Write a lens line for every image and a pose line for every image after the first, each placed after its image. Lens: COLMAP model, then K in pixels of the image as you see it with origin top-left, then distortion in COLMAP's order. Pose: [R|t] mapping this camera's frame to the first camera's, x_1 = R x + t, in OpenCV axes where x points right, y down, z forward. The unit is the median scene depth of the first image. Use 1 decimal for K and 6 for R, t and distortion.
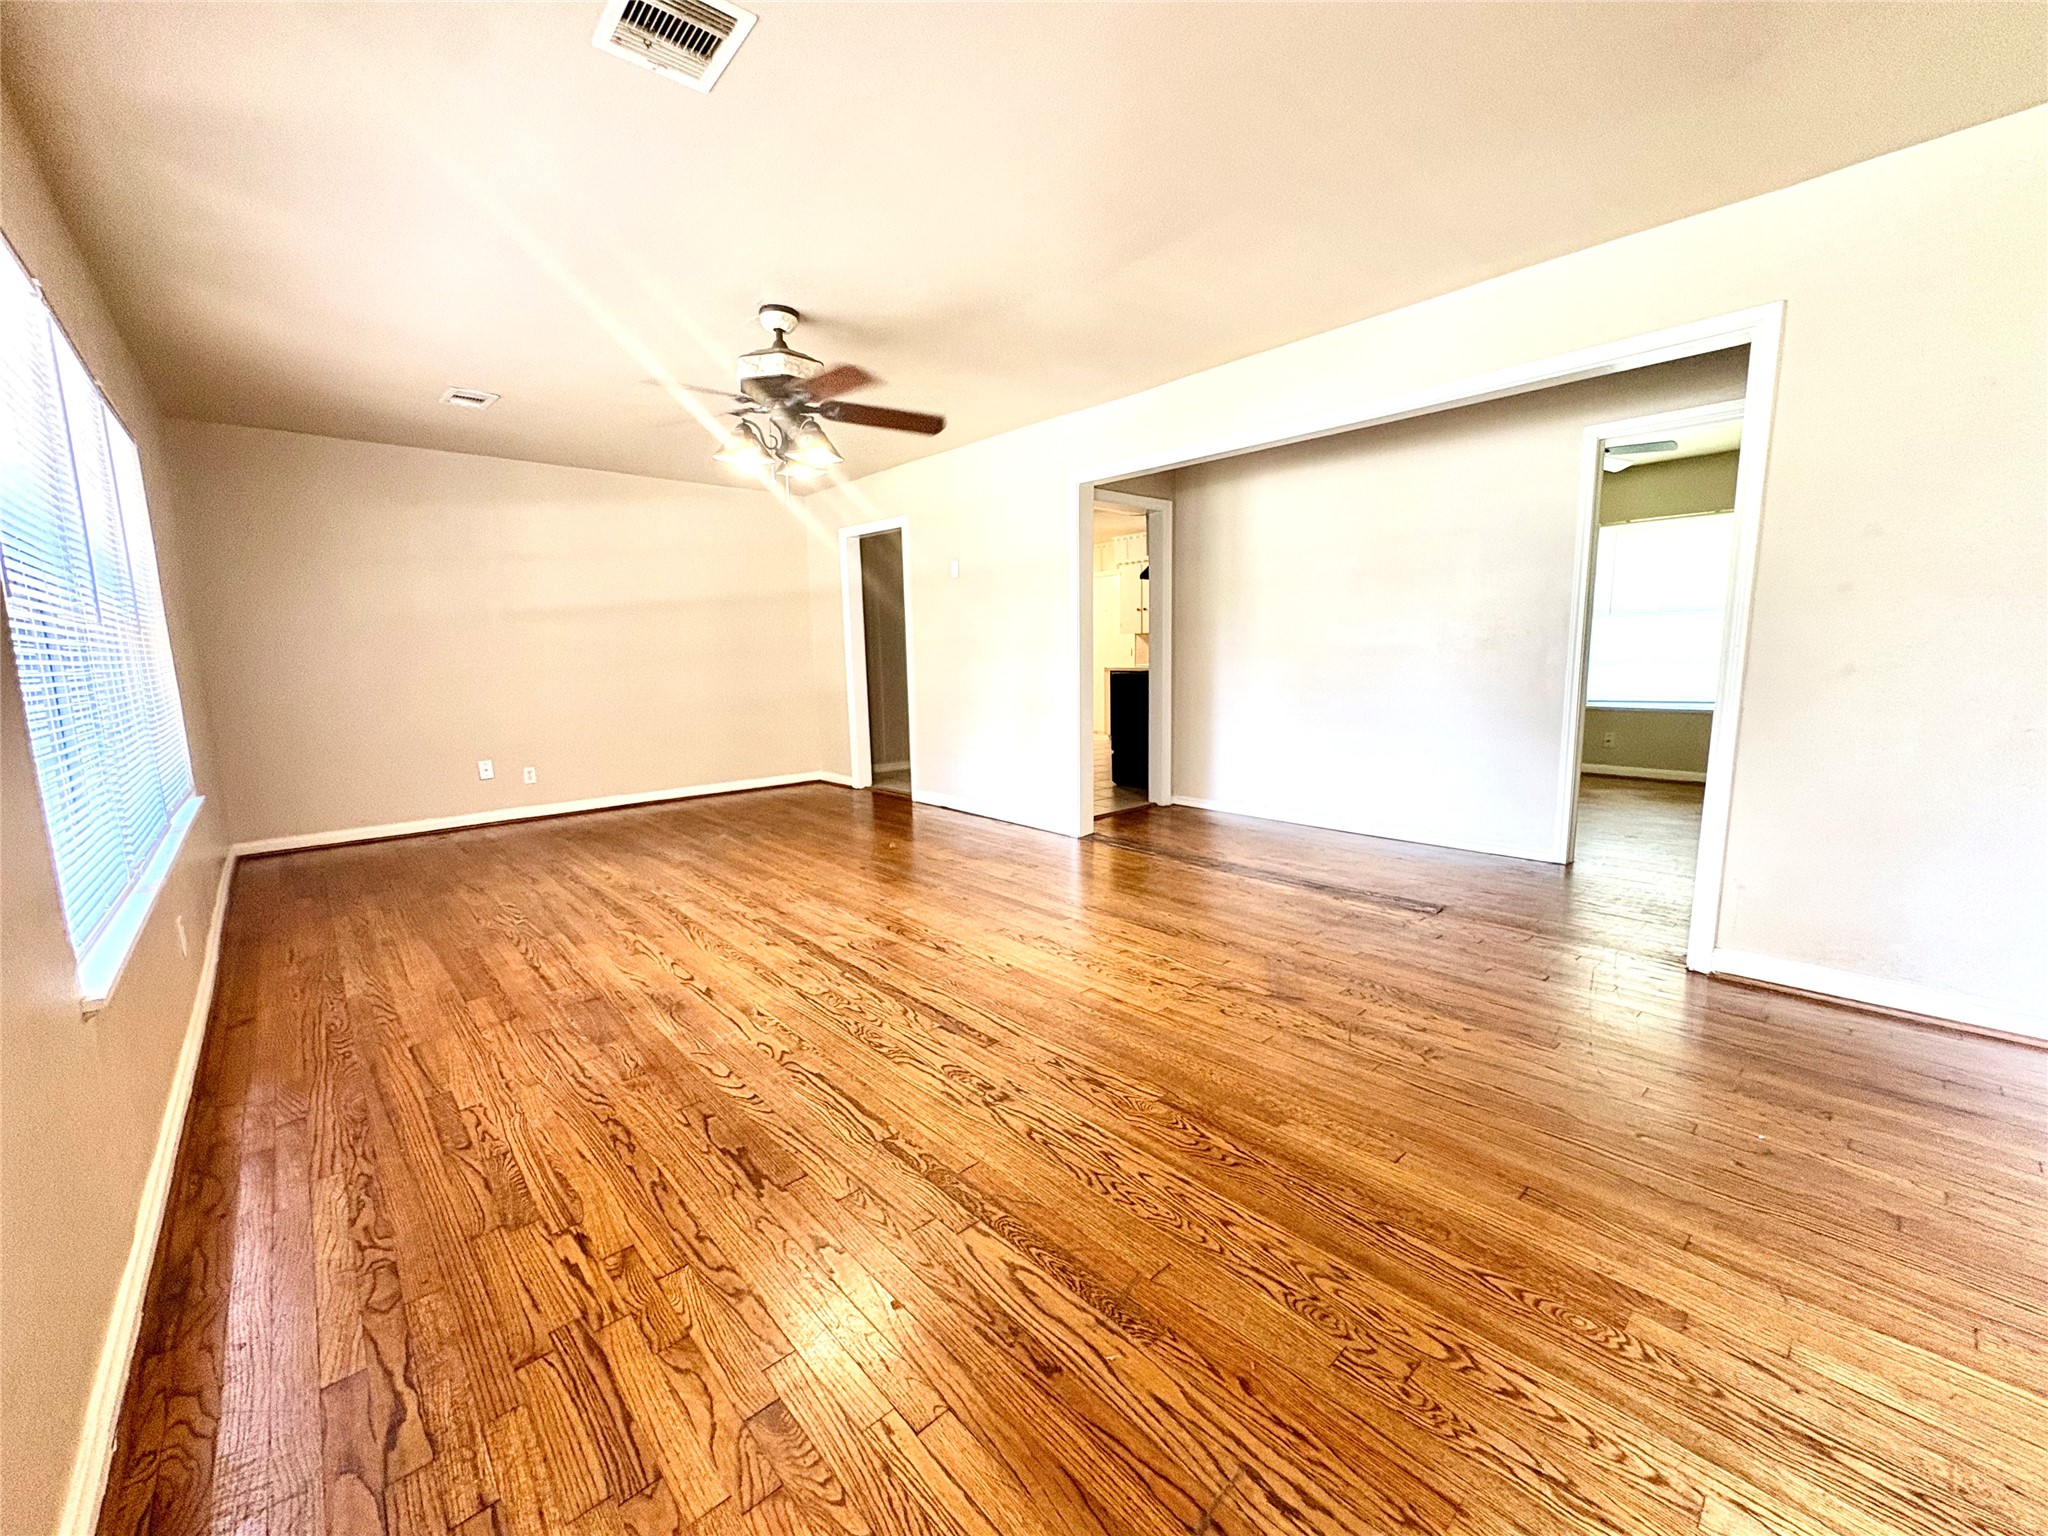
lens RADIAL K [[811.6, 0, 1029.3], [0, 811.6, 768.6], [0, 0, 1]] dist [0.000368, -0.000008]
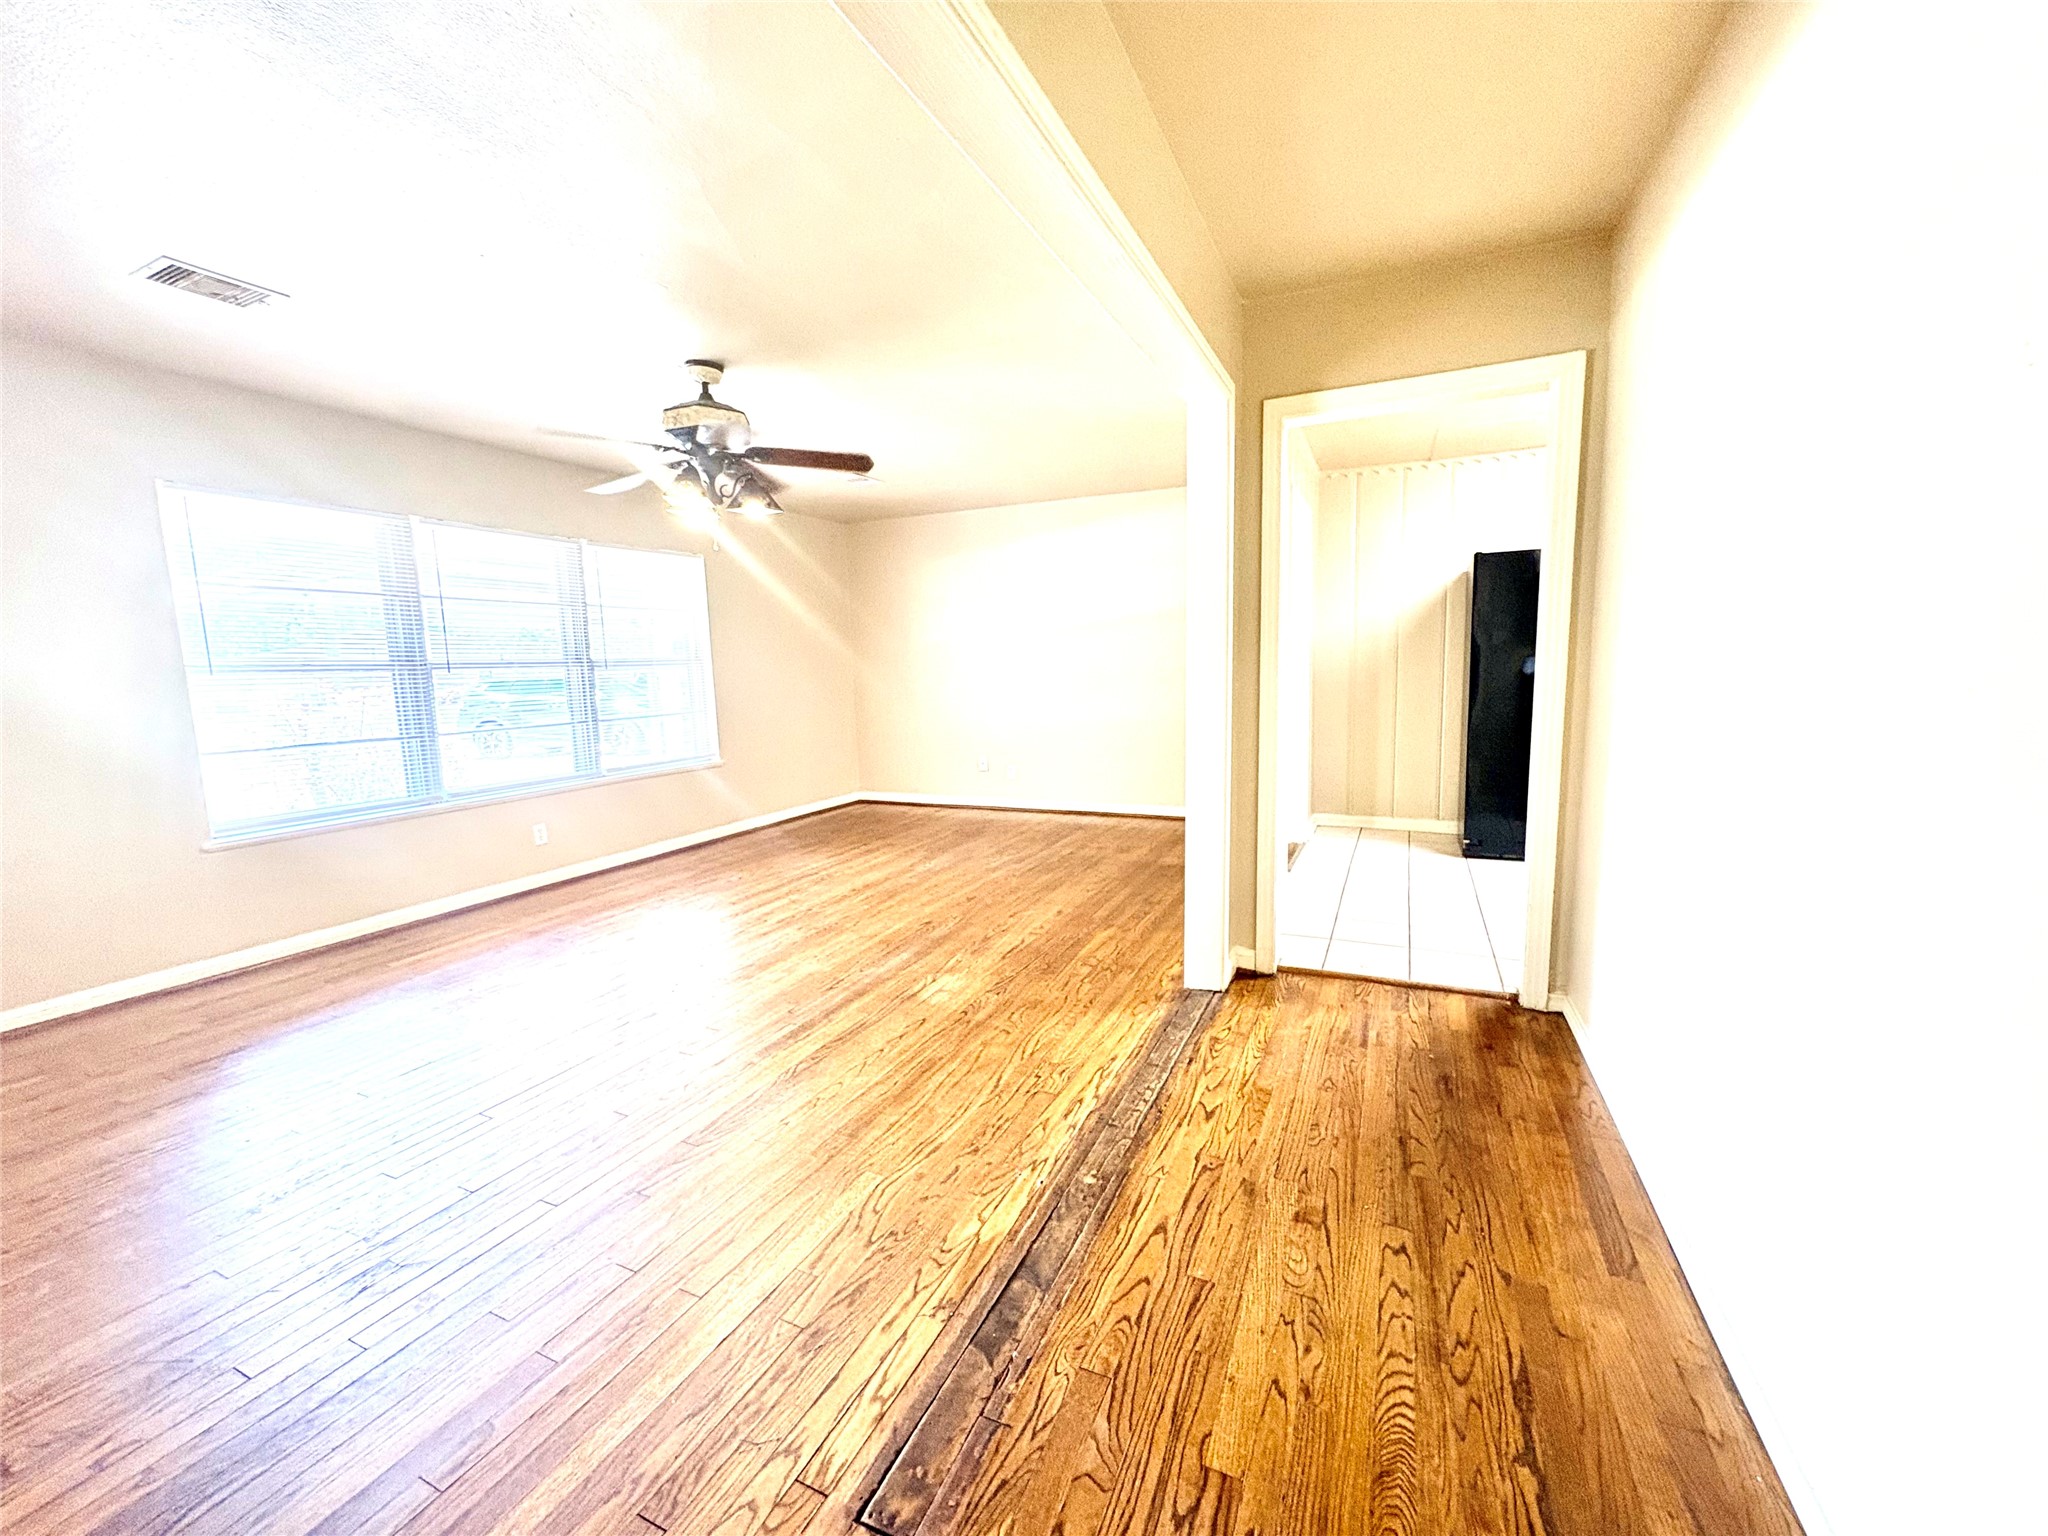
lens RADIAL K [[818.7, 0, 1027.6], [0, 818.7, 766.9], [0, 0, 1]] dist [0.001080, -0.000106]
pose [[0.393200, 0.123161, -0.911167, 0.825300], [-0.112951, 0.989952, 0.085068, -0.177441], [0.912489, 0.069469, 0.403160, 0.928504]]
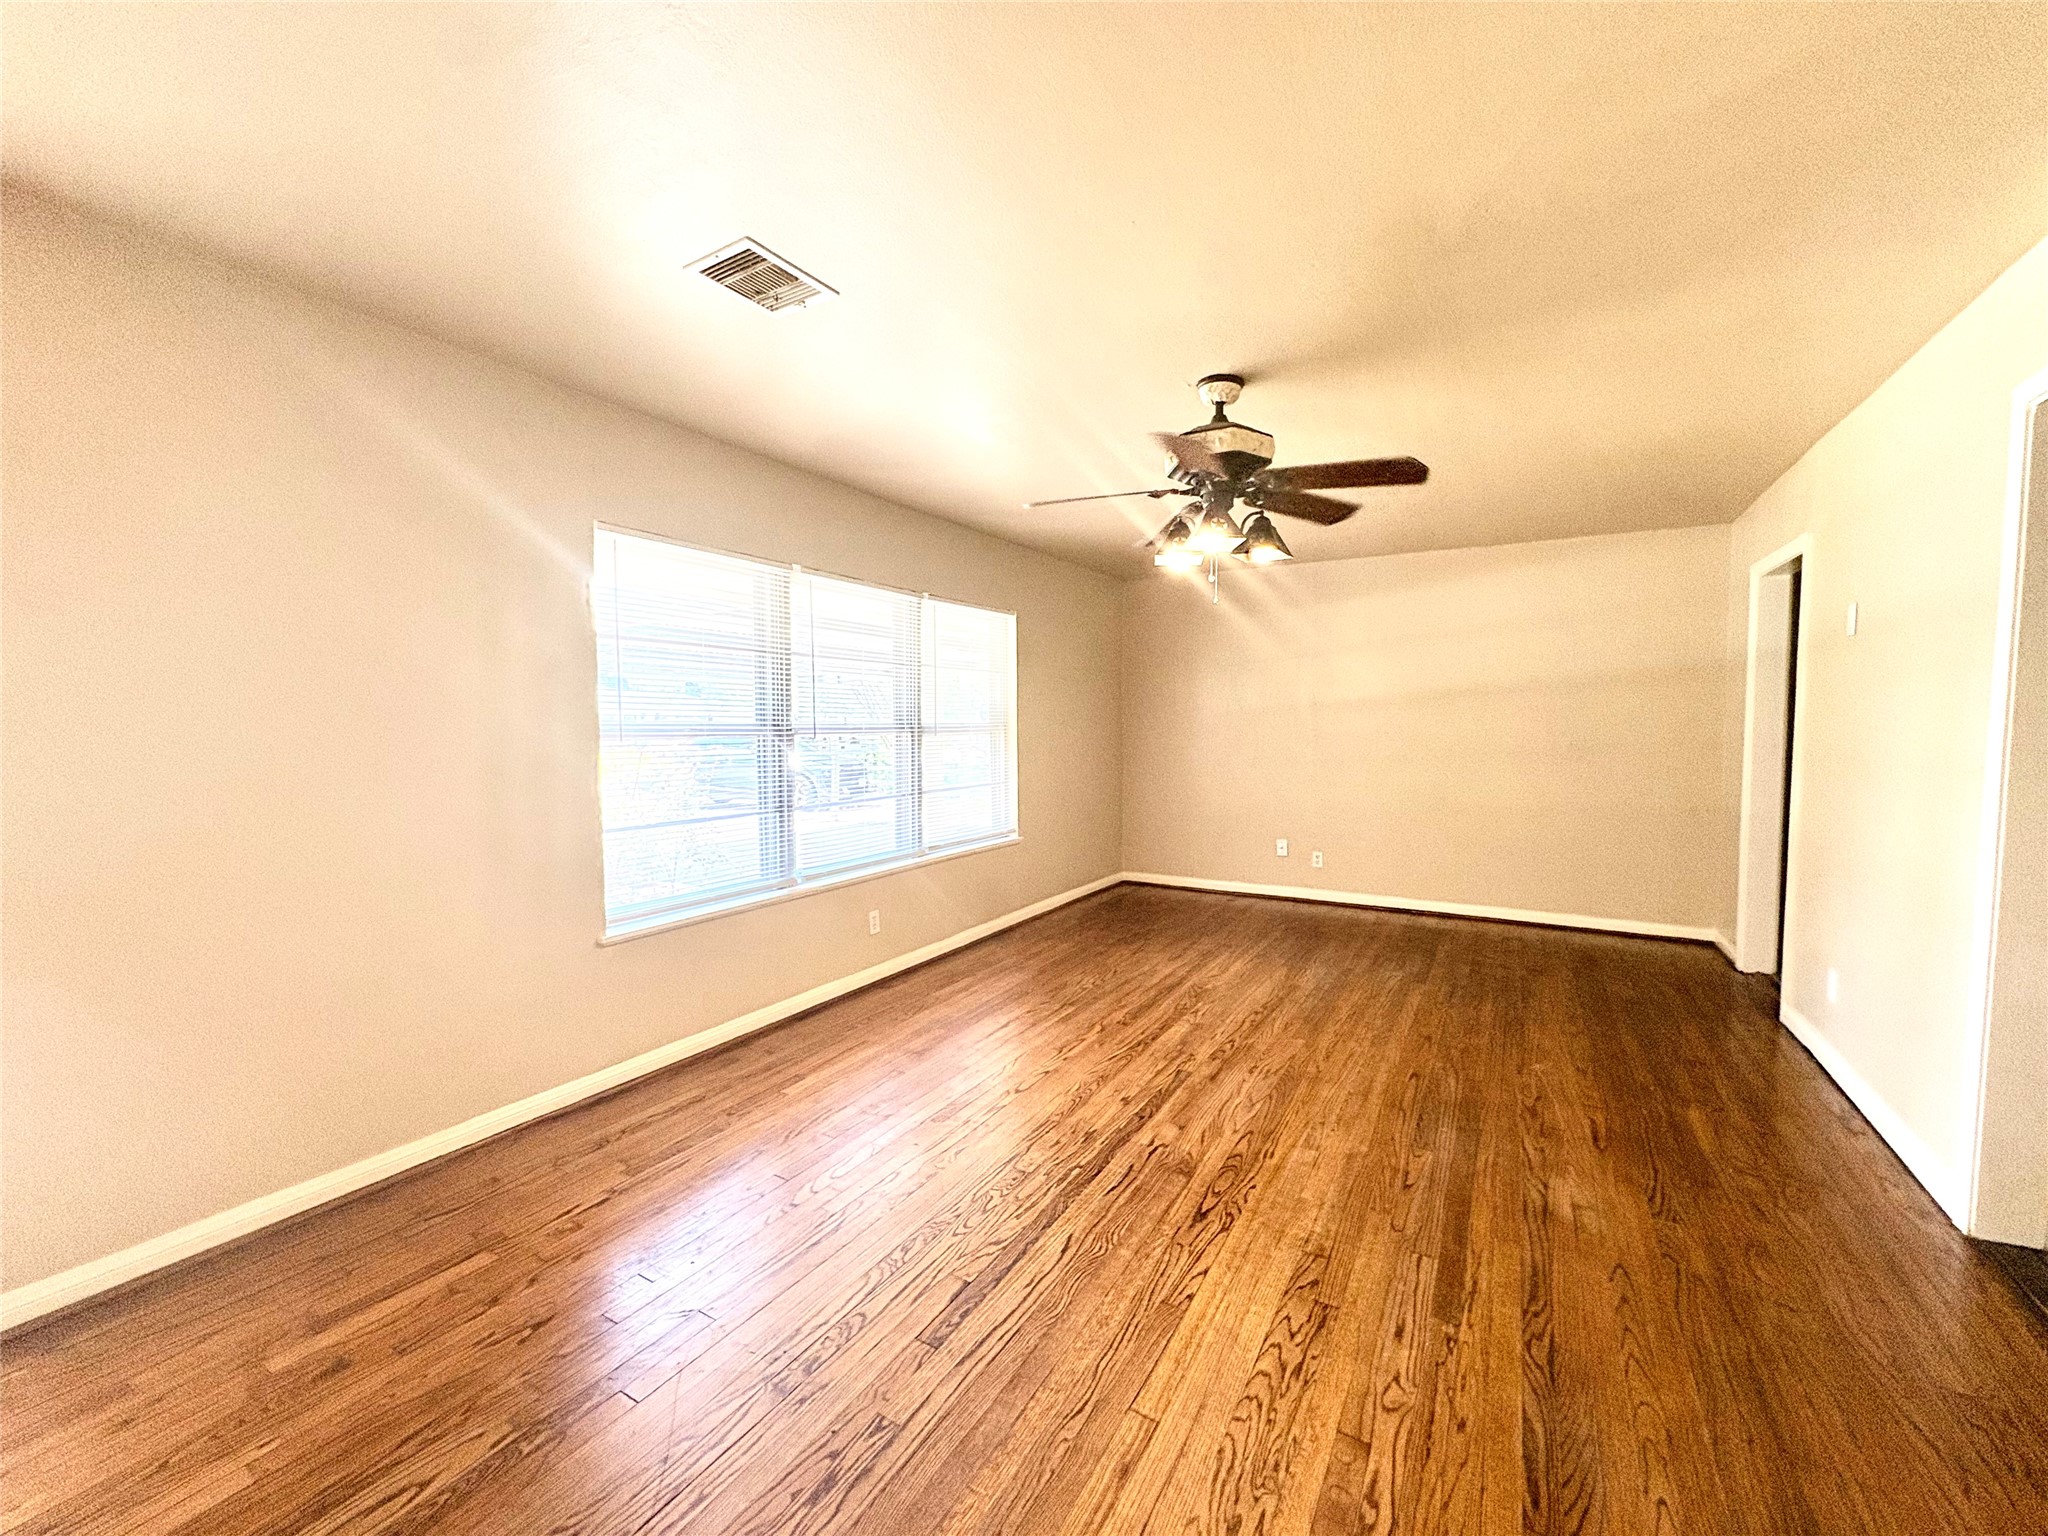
lens RADIAL K [[818.7, 0, 1027.6], [0, 818.7, 766.9], [0, 0, 1]] dist [0.001080, -0.000106]
pose [[0.286042, 0.067527, -0.955835, 0.459278], [-0.139581, 0.989810, 0.028156, -0.147431], [0.947996, 0.125362, 0.292553, 0.566904]]
